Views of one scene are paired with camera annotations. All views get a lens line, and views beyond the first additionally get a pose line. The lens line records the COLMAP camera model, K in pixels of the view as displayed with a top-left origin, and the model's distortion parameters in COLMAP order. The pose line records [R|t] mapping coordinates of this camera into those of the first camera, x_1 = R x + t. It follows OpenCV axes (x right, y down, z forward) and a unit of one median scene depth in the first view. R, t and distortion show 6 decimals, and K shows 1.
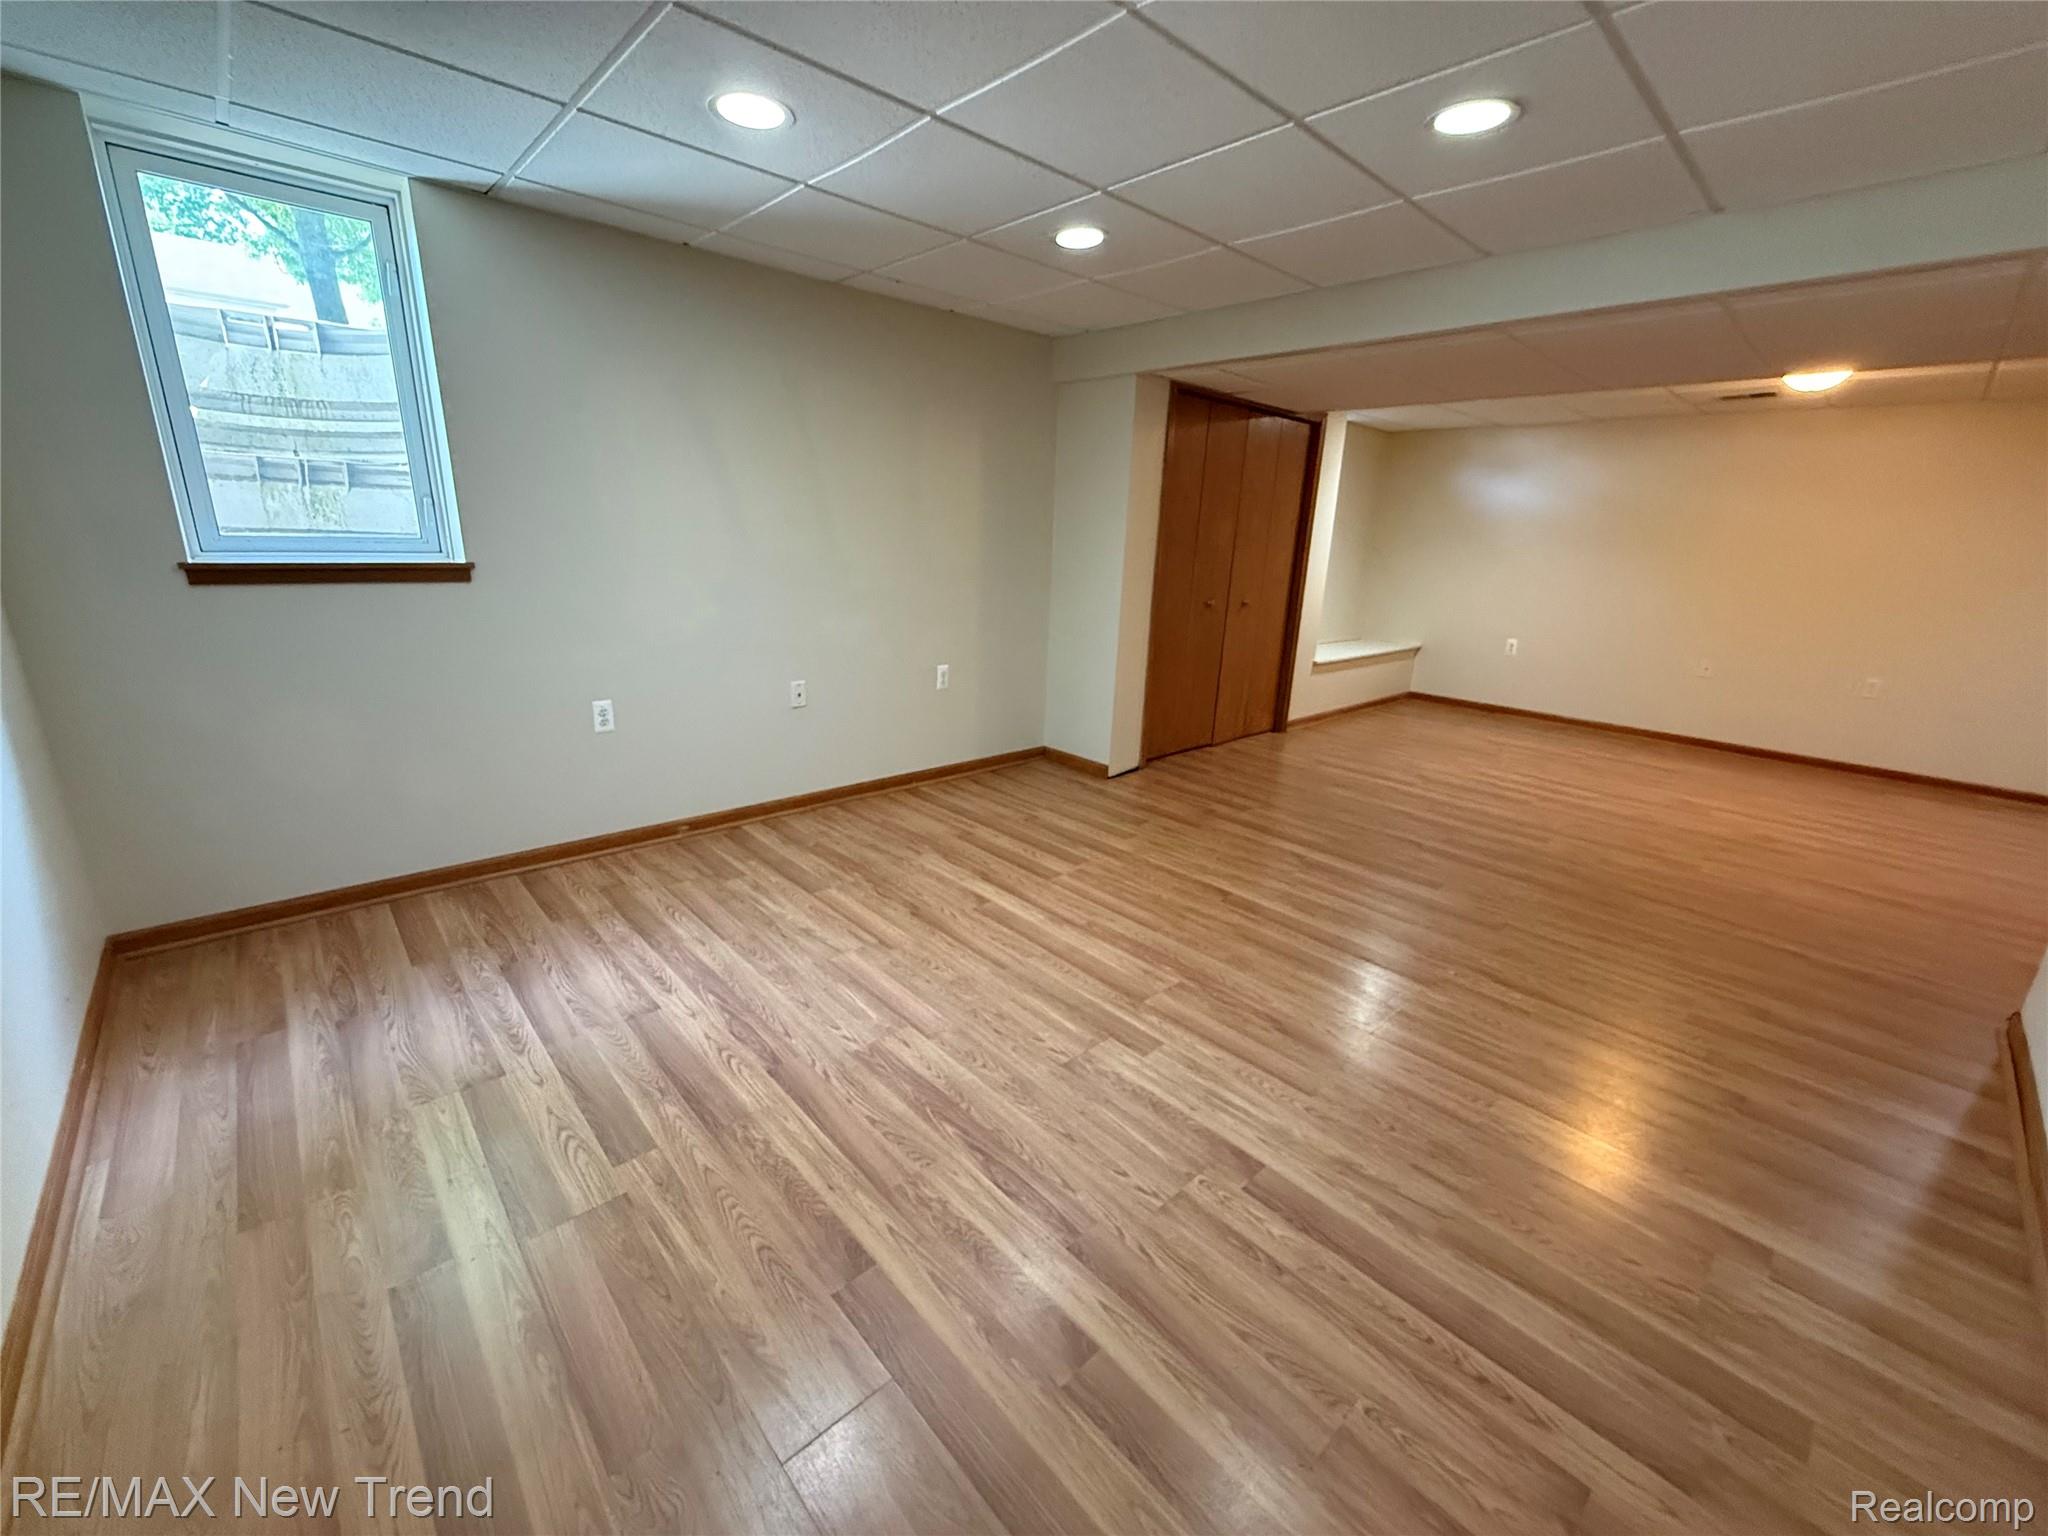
lens RADIAL K [[816.7, 0, 1024.0], [0, 816.7, 768.0], [0, 0, 1]] dist [0.001190, 0.000011]
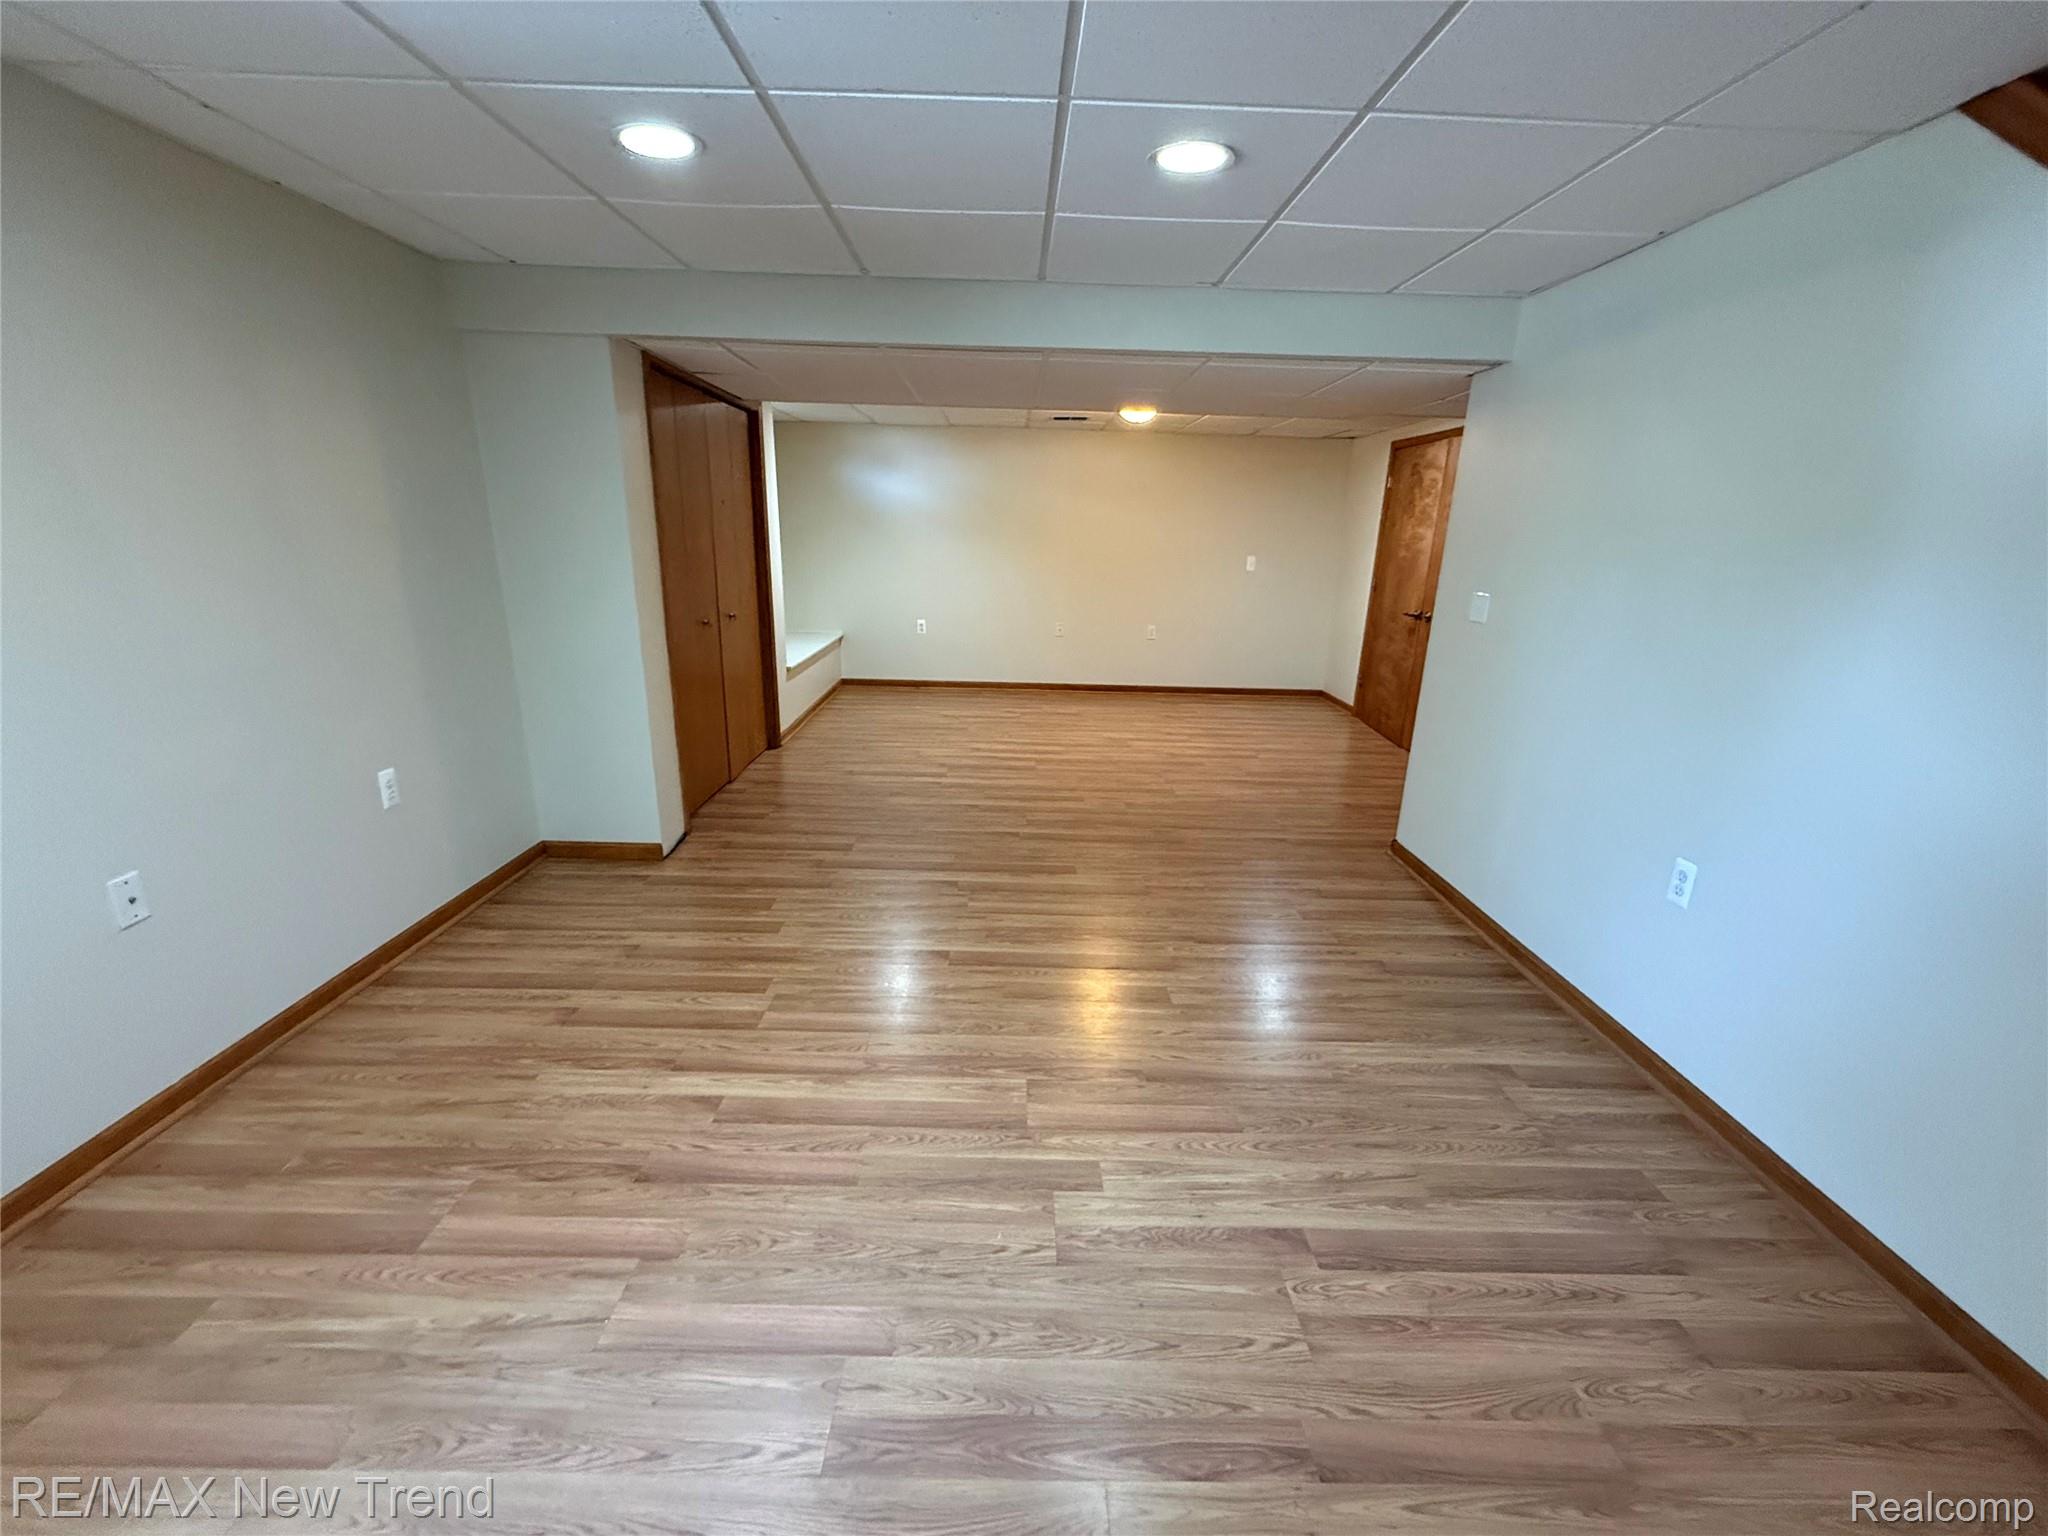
lens RADIAL K [[816.7, 0, 1024.0], [0, 816.7, 768.0], [0, 0, 1]] dist [0.001190, 0.000011]
pose [[0.676432, -0.228031, 0.700315, -0.287929], [0.207857, 0.971316, 0.115504, -0.136902], [-0.706566, 0.067435, 0.704427, 0.297935]]
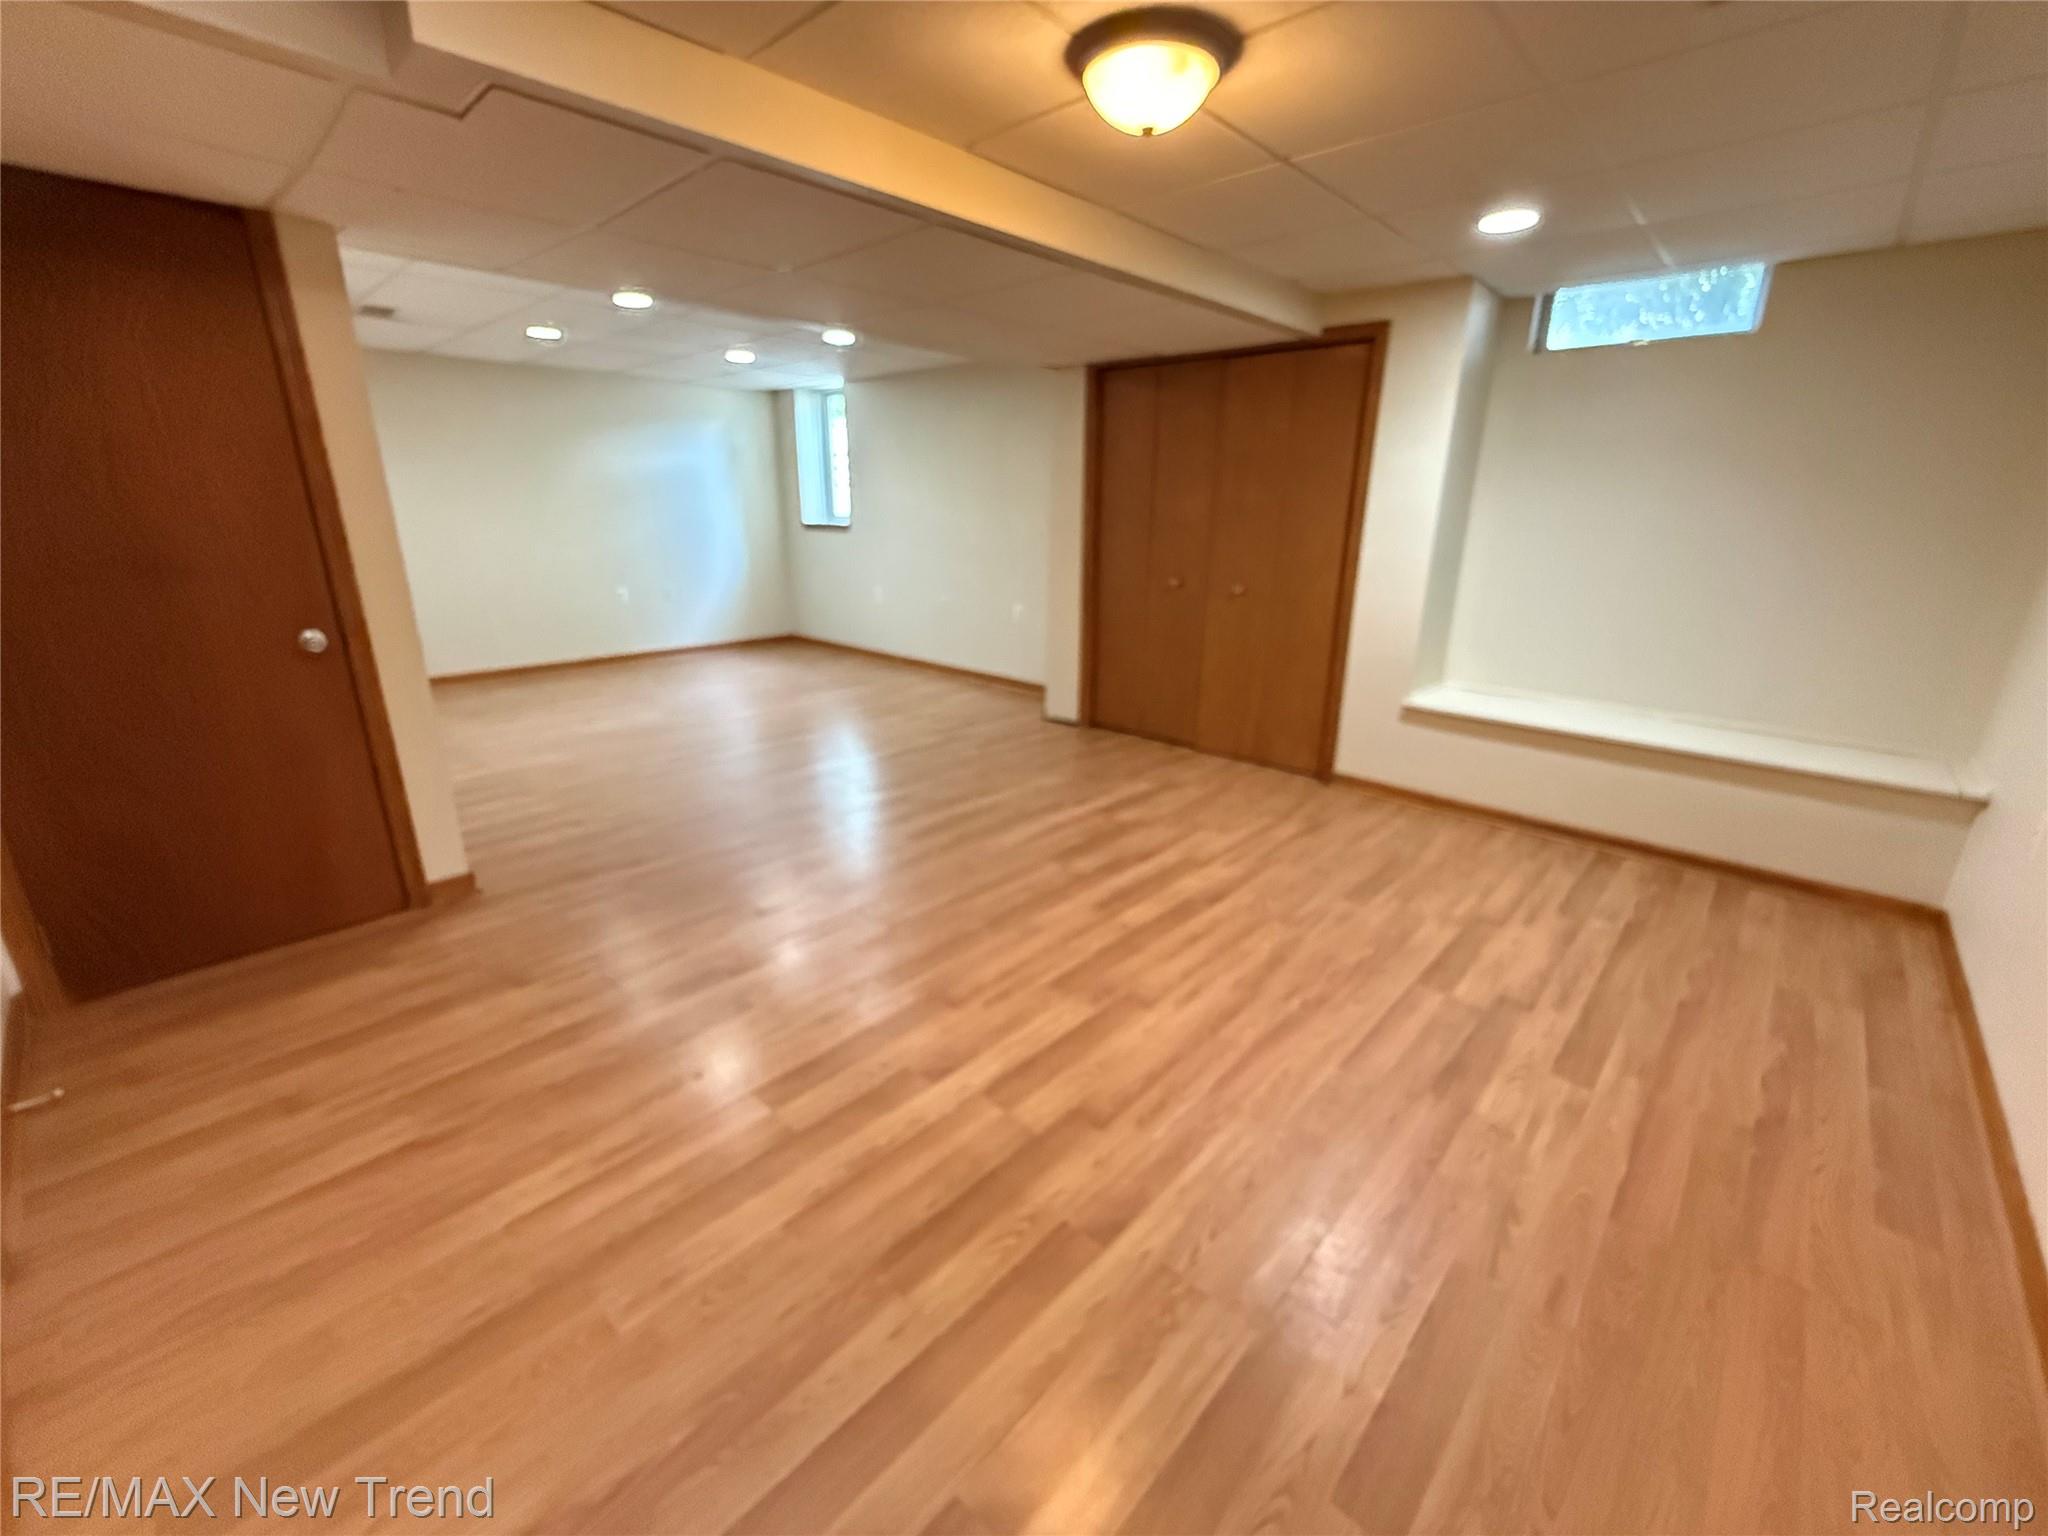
lens RADIAL K [[816.7, 0, 1024.0], [0, 816.7, 768.0], [0, 0, 1]] dist [0.001190, 0.000011]
pose [[0.066044, 0.273169, -0.959696, 1.891737], [-0.287283, 0.926276, 0.243886, -0.300920], [0.955566, 0.259597, 0.139652, 1.245686]]
